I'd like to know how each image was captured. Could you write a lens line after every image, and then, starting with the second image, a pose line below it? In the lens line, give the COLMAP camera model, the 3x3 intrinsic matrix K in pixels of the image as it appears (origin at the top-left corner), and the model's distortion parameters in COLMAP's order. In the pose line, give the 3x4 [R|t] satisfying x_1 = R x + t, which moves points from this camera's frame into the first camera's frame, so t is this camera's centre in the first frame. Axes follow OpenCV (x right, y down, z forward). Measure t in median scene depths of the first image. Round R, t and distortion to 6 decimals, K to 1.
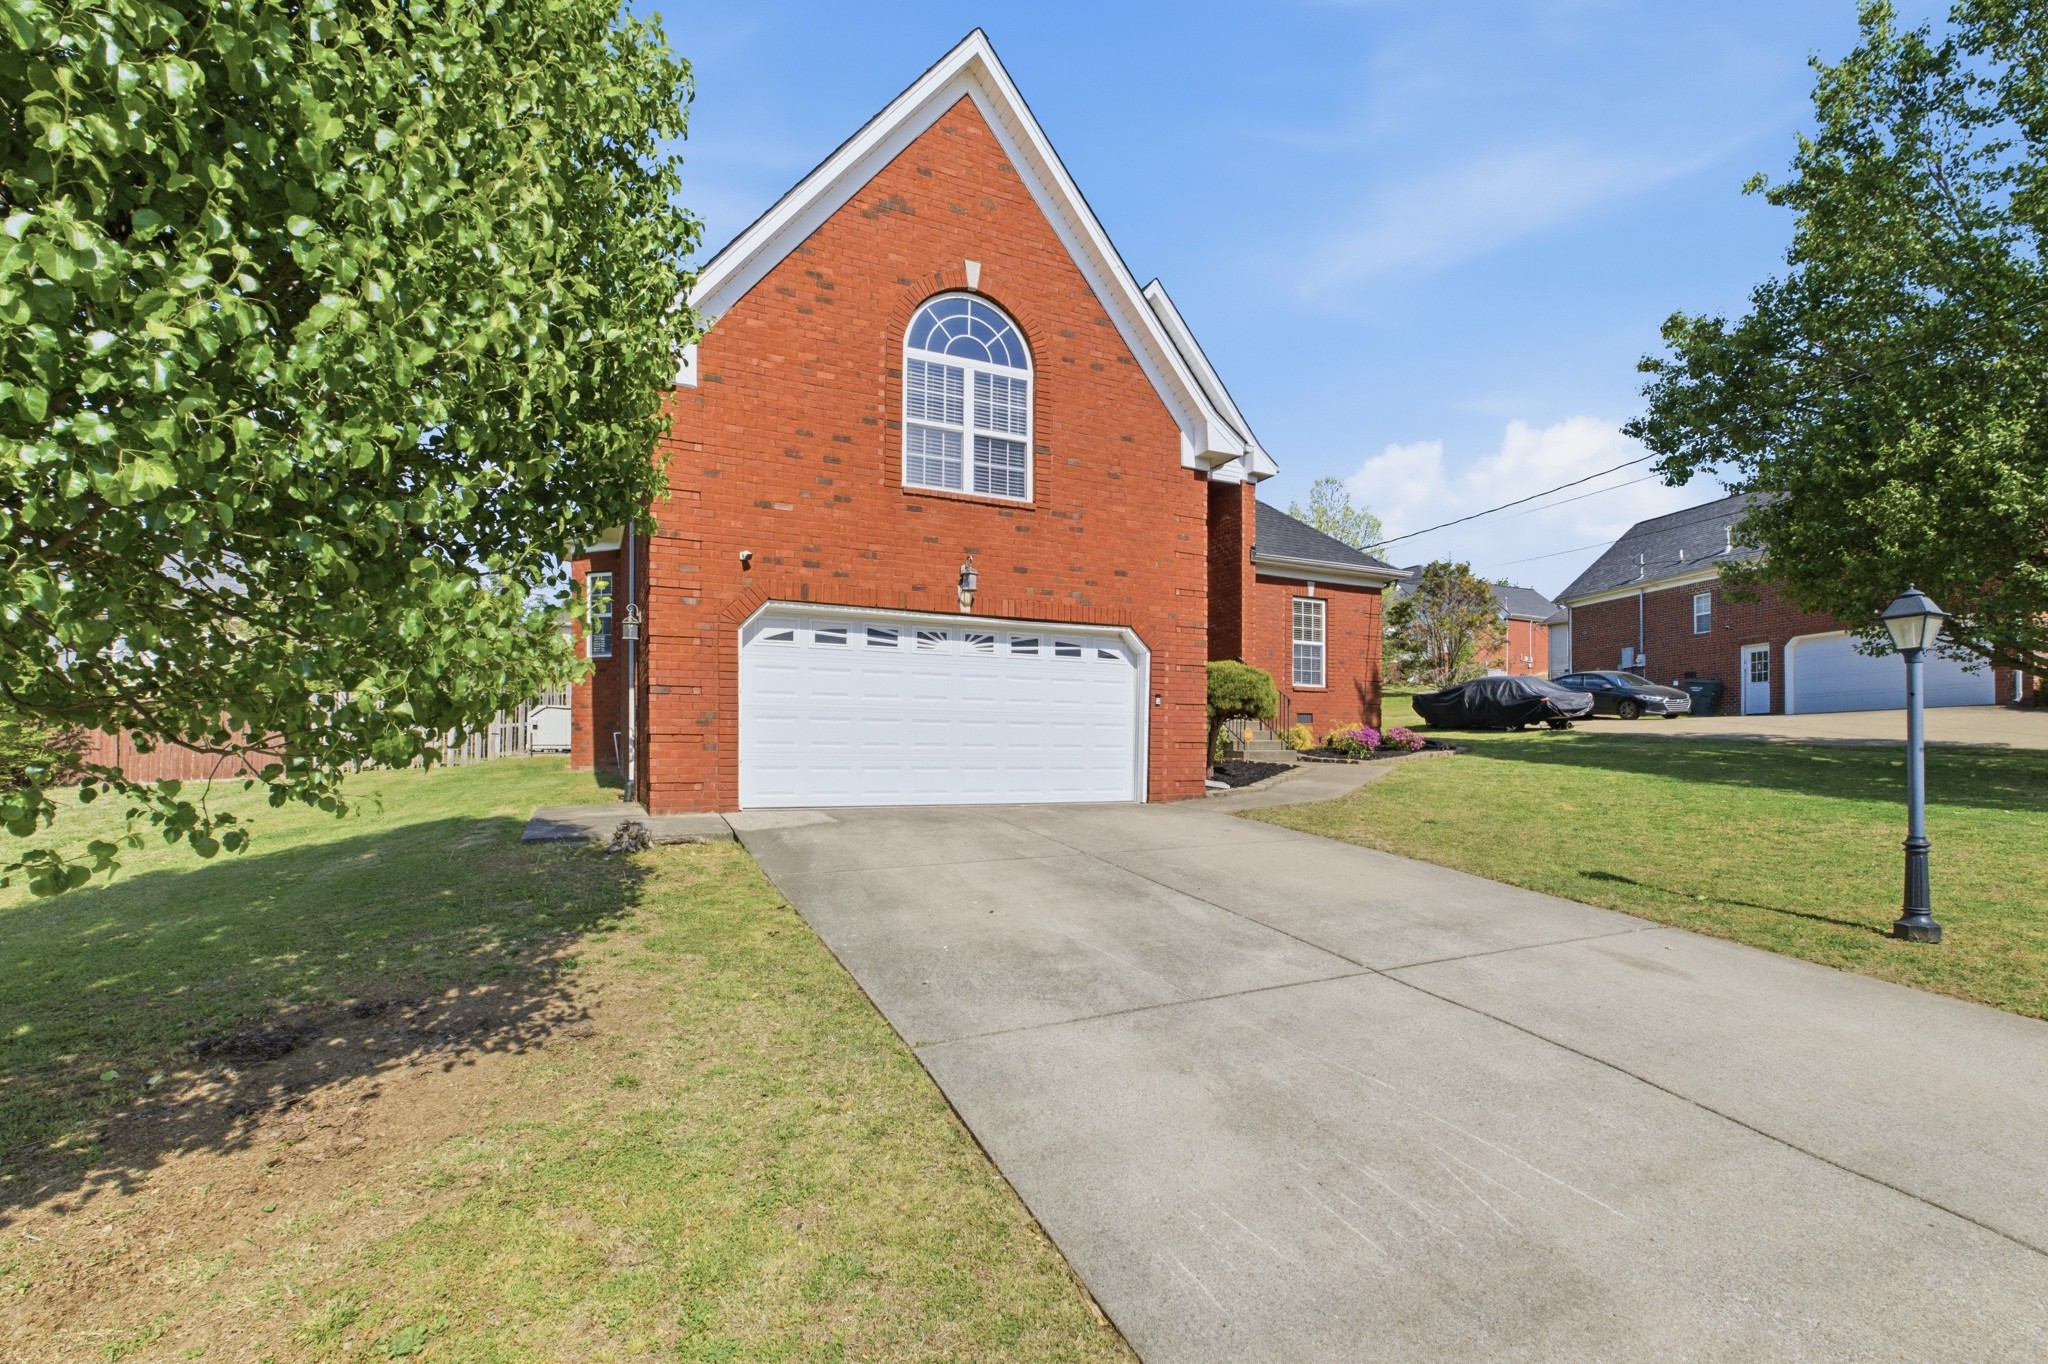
lens RADIAL K [[904.4, 0, 1025.1], [0, 904.4, 711.7], [0, 0, 1]] dist [-0.000367, 0.000333]
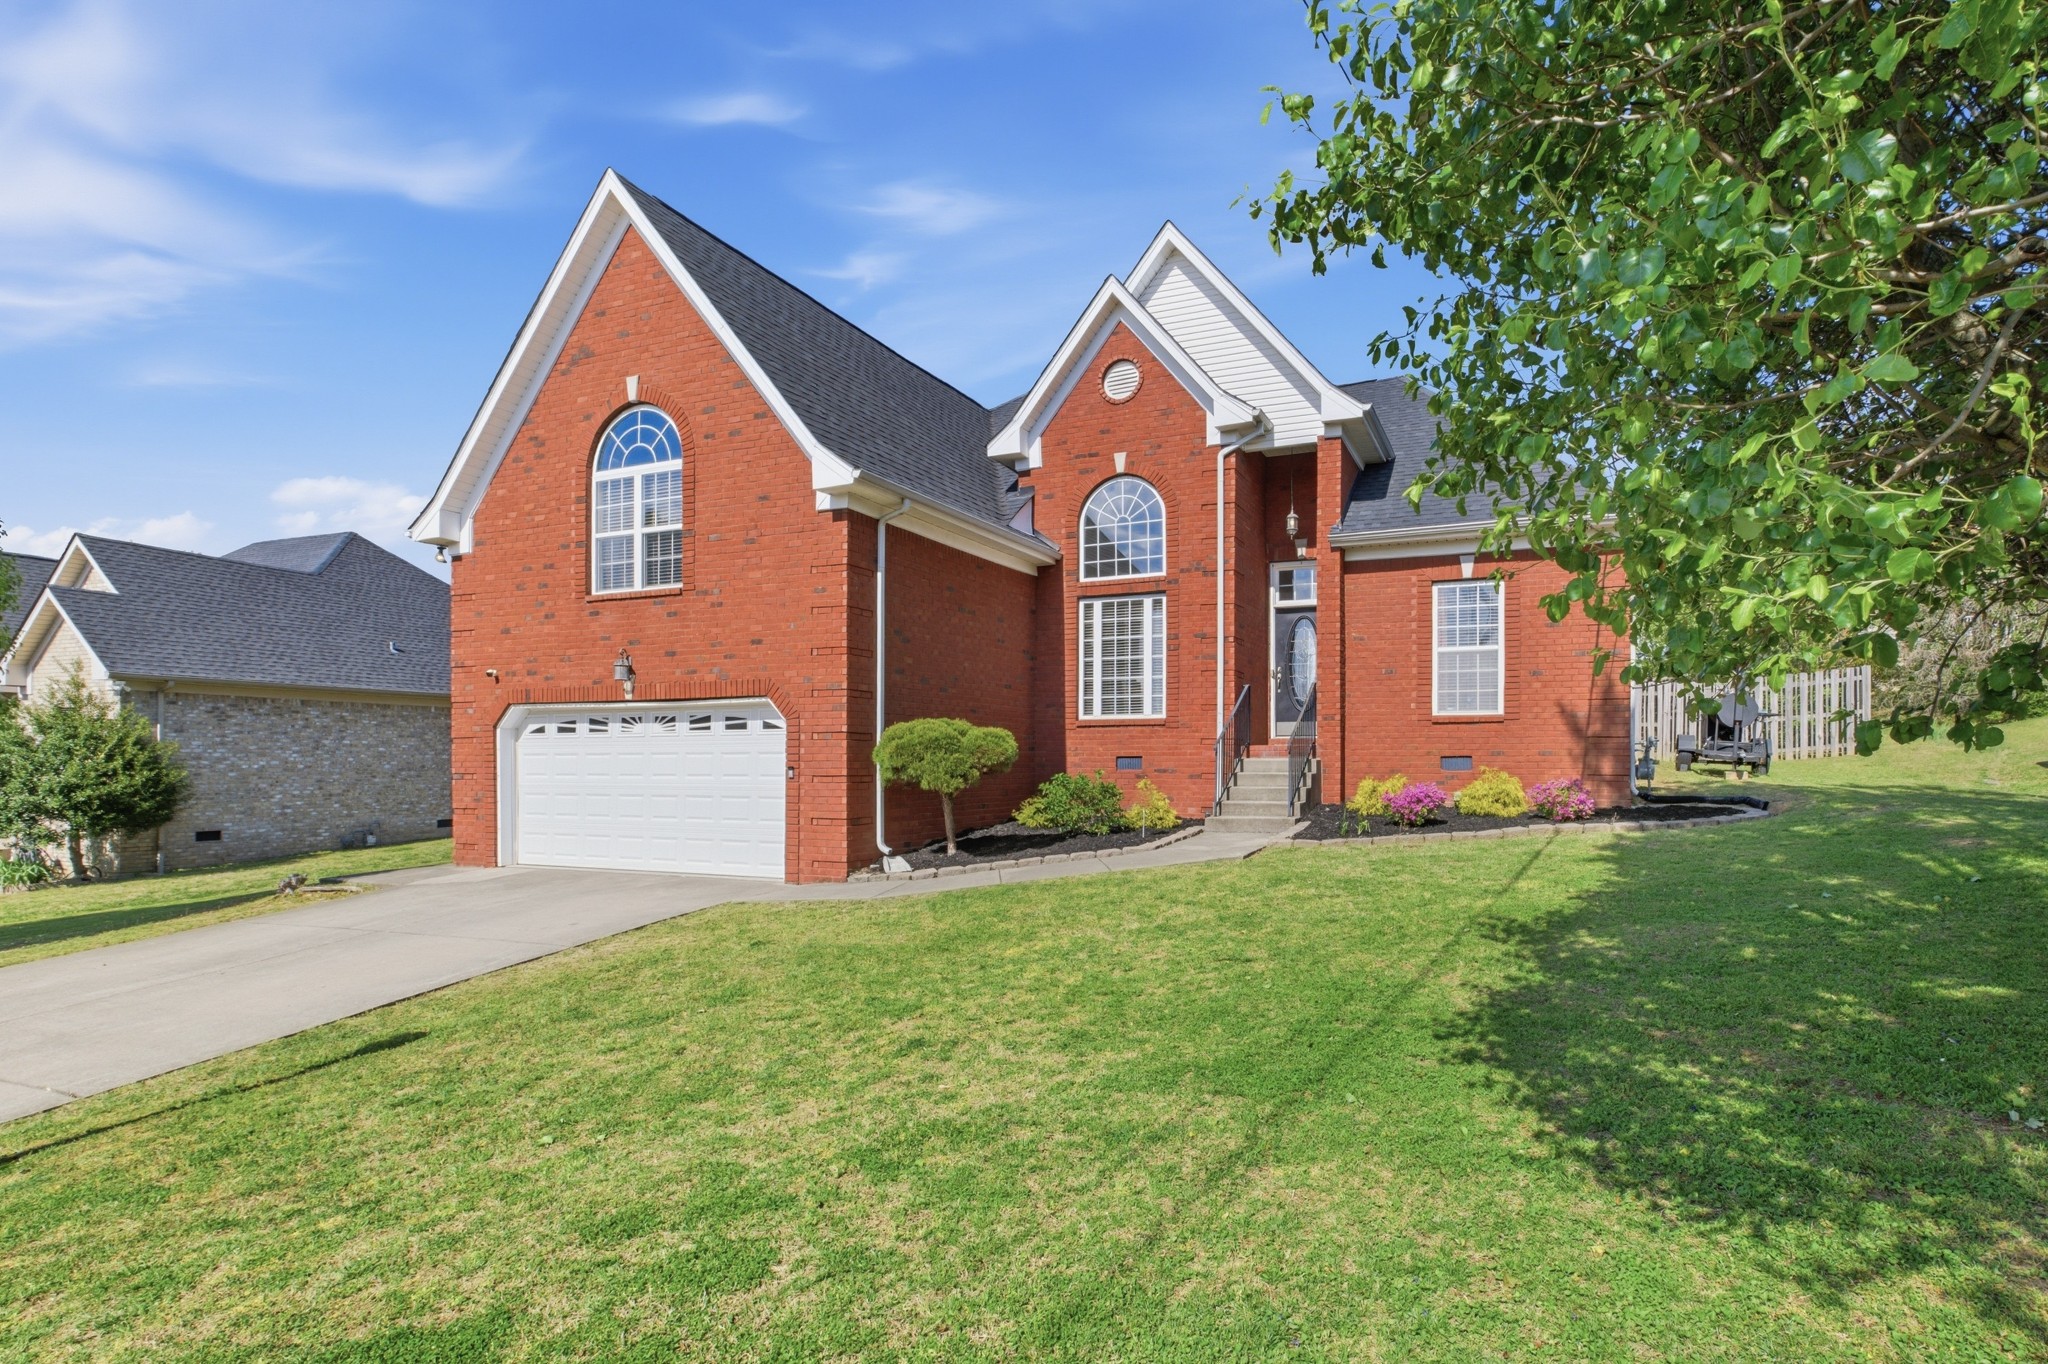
lens RADIAL K [[967.3, 0, 1169.9], [0, 967.3, 733.8], [0, 0, 1]] dist [-0.001020, -0.000170]
pose [[0.695735, -0.025693, -0.717839, 1.219471], [0.039157, 0.999231, 0.002186, -0.043344], [0.717230, -0.029630, 0.696206, 0.638498]]
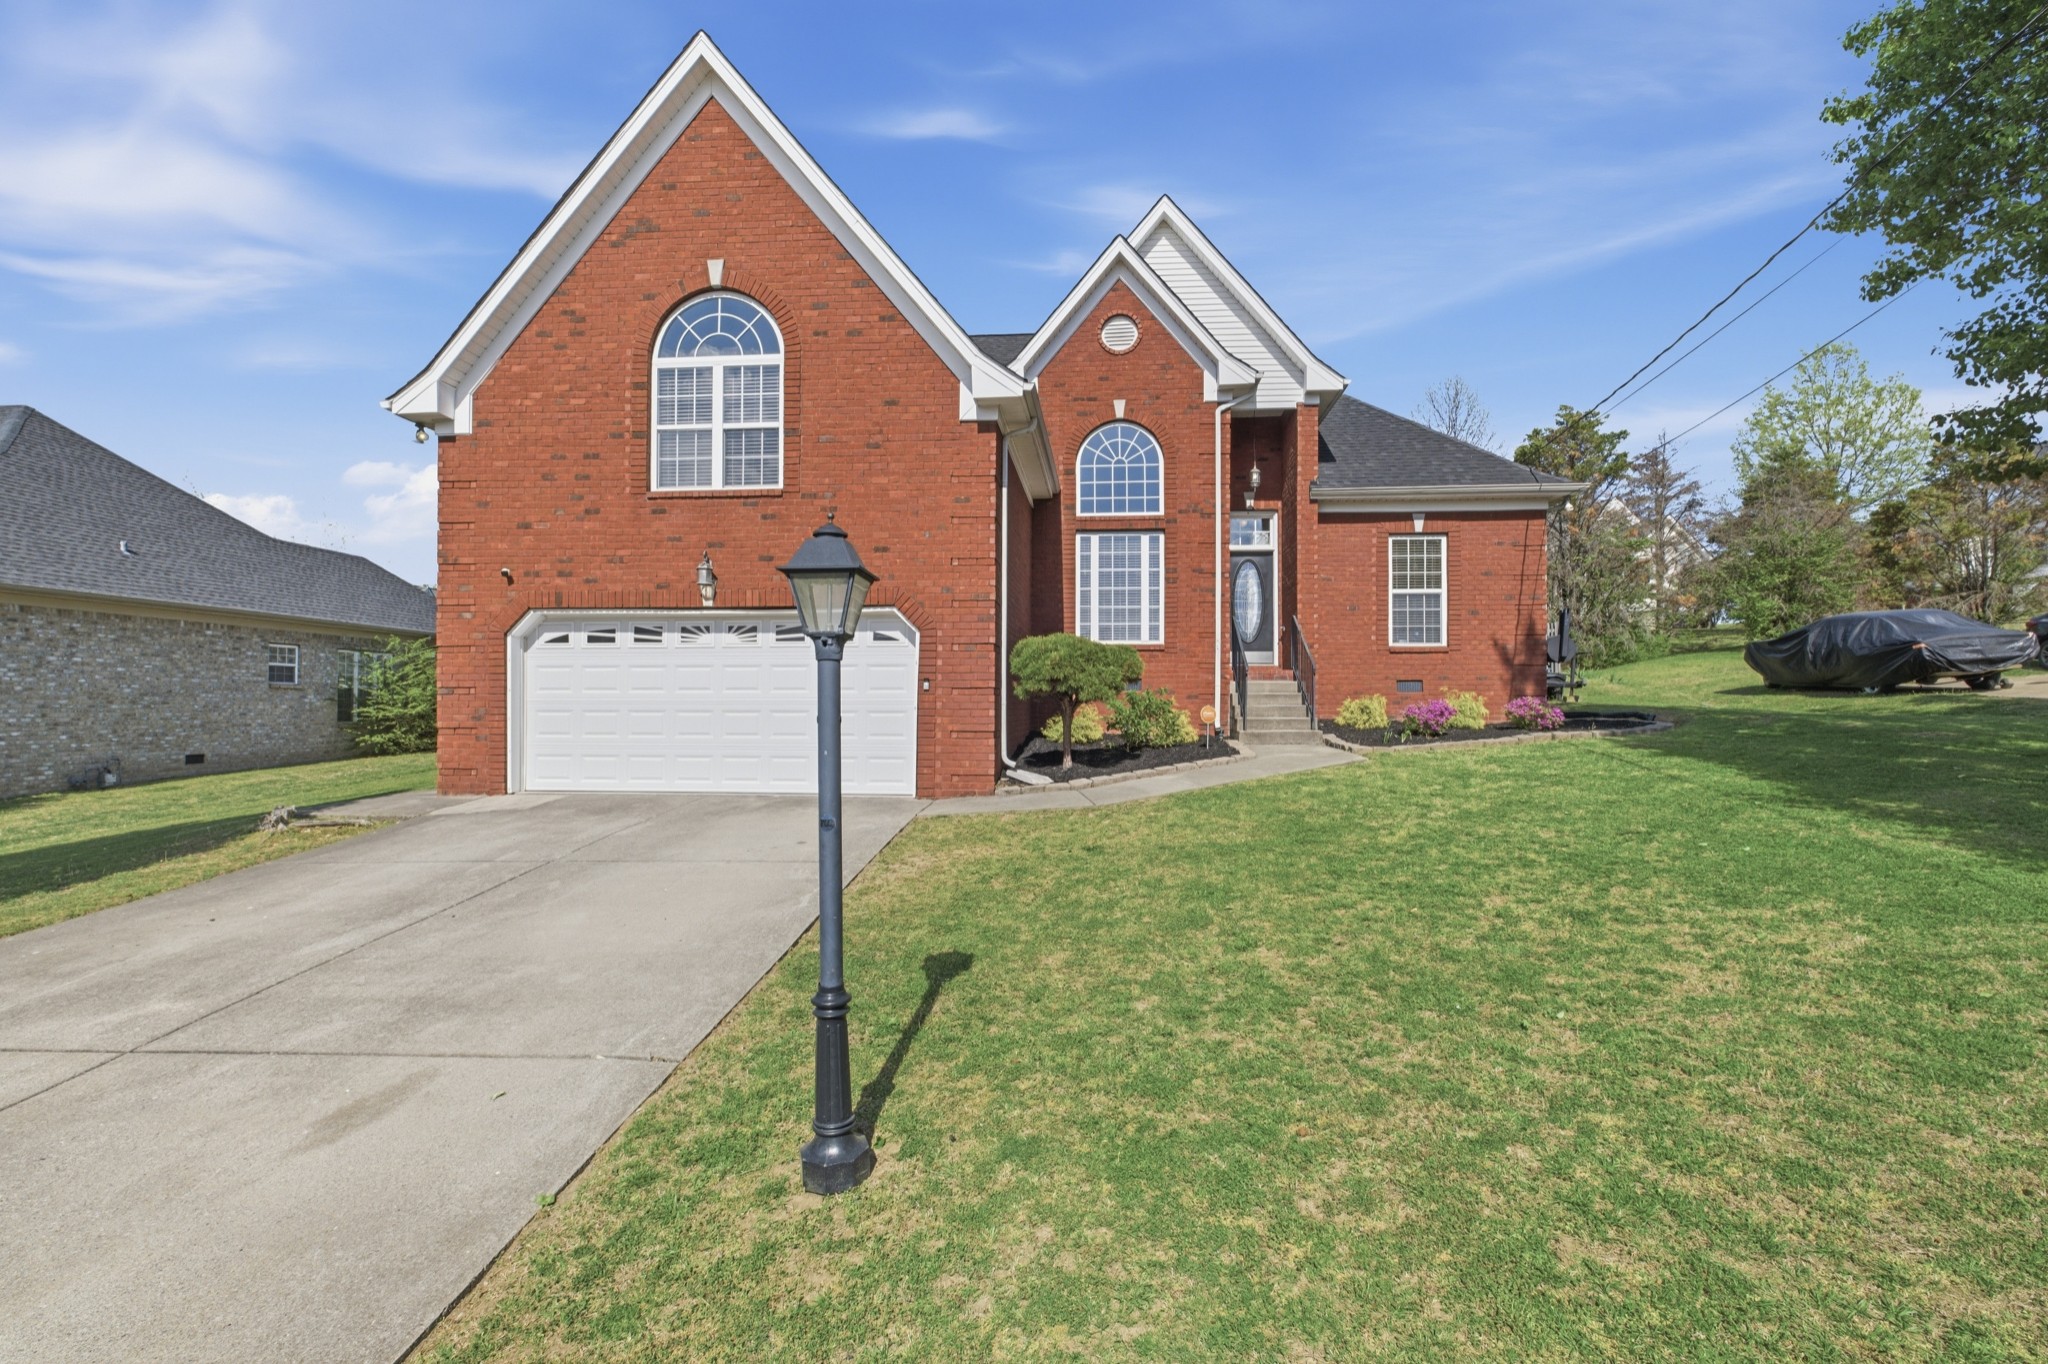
lens RADIAL K [[863.2, 0, 1054.3], [0, 863.2, 670.4], [0, 0, 1]] dist [-0.001290, 0.000001]
pose [[0.873437, -0.023057, -0.486392, 0.733662], [0.025983, 0.999662, -0.000729, -0.025743], [0.486244, -0.012001, 0.873741, 0.332139]]
